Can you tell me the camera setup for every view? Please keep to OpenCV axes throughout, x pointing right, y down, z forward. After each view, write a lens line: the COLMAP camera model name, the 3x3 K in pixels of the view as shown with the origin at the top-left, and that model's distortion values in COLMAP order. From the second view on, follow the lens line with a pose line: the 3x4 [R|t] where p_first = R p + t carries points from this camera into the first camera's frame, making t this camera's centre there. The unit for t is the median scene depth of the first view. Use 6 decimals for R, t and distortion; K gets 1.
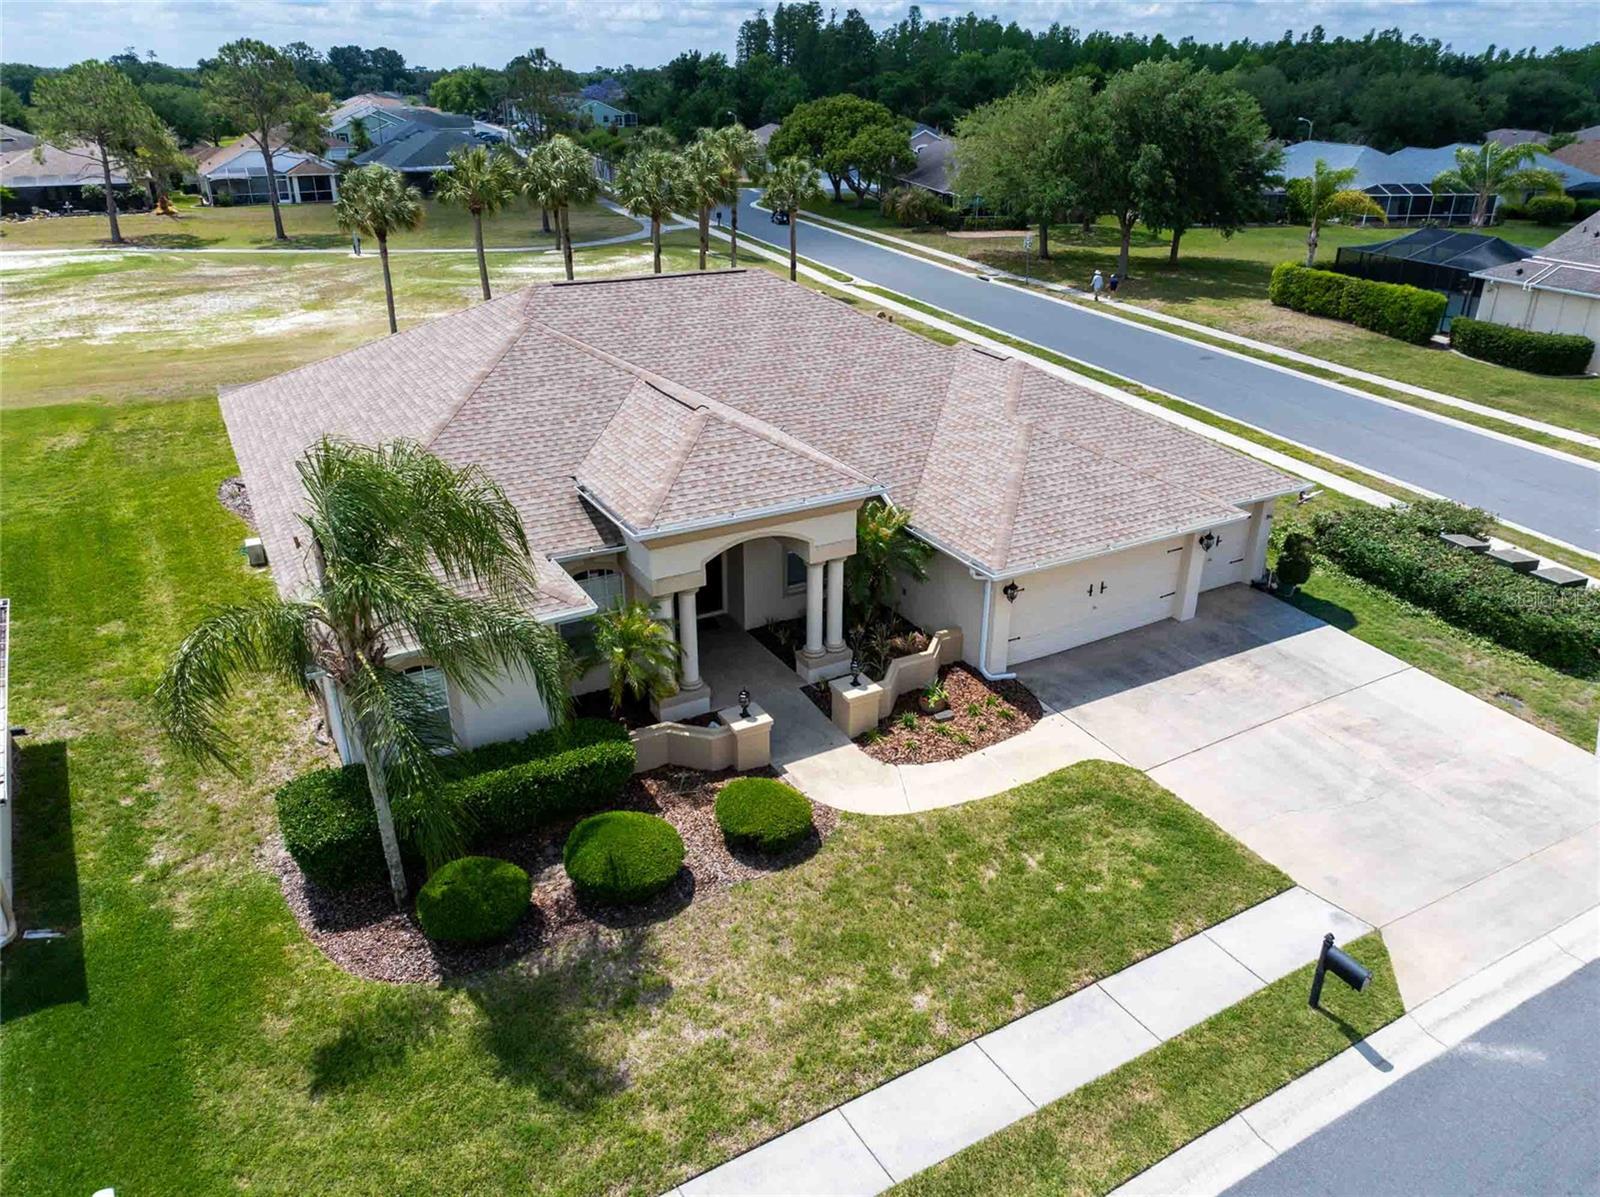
lens RADIAL K [[1121.9, 0, 809.7], [0, 1121.9, 596.9], [0, 0, 1]] dist [-0.032879, 0.020679]
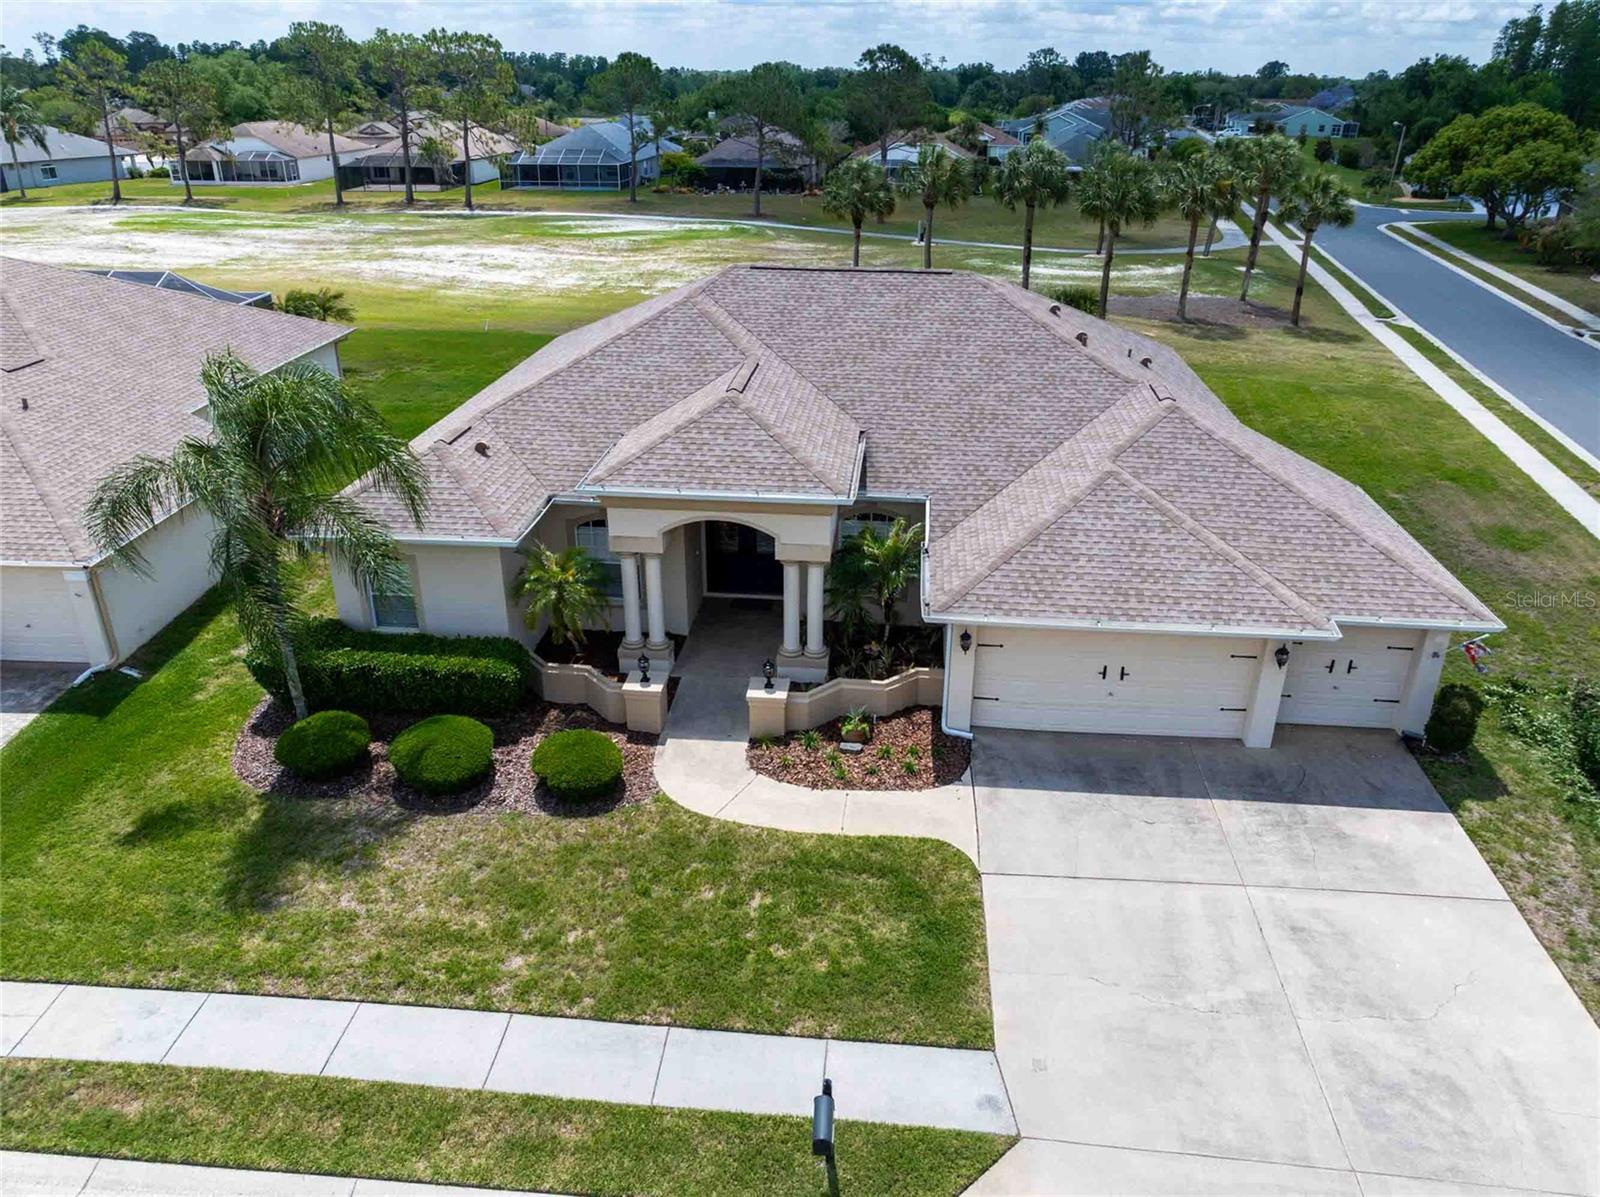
lens RADIAL K [[1121.9, 0, 806.6], [0, 1121.9, 597.6], [0, 0, 1]] dist [-0.032879, 0.020679]
pose [[0.818922, 0.240194, -0.521223, 0.509682], [-0.242073, 0.968027, 0.065761, -0.063916], [0.520353, 0.072321, 0.850883, 0.156530]]
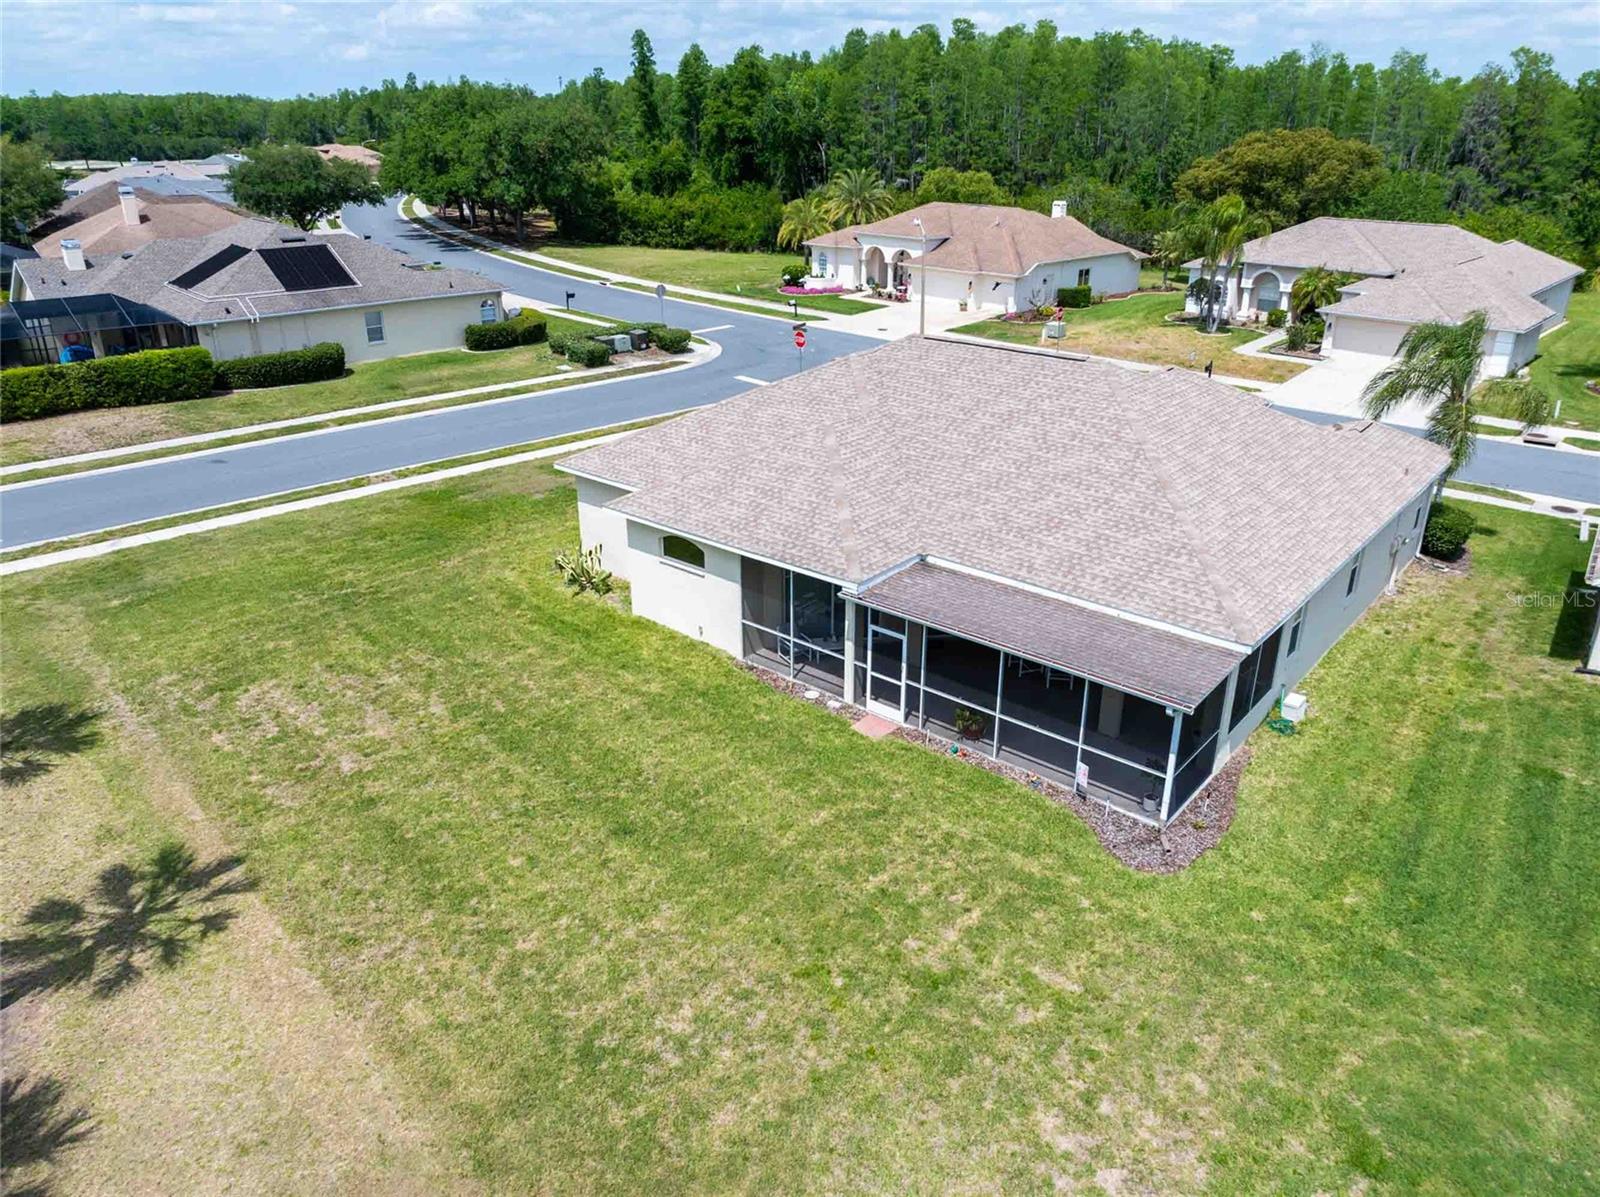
lens RADIAL K [[1121.9, 0, 810.4], [0, 1121.9, 597.0], [0, 0, 1]] dist [-0.032879, 0.020679]
pose [[-0.352918, -0.377988, 0.855906, -1.326987], [0.388322, 0.773091, 0.501533, -0.861932], [-0.851267, 0.509367, -0.126057, 1.696349]]
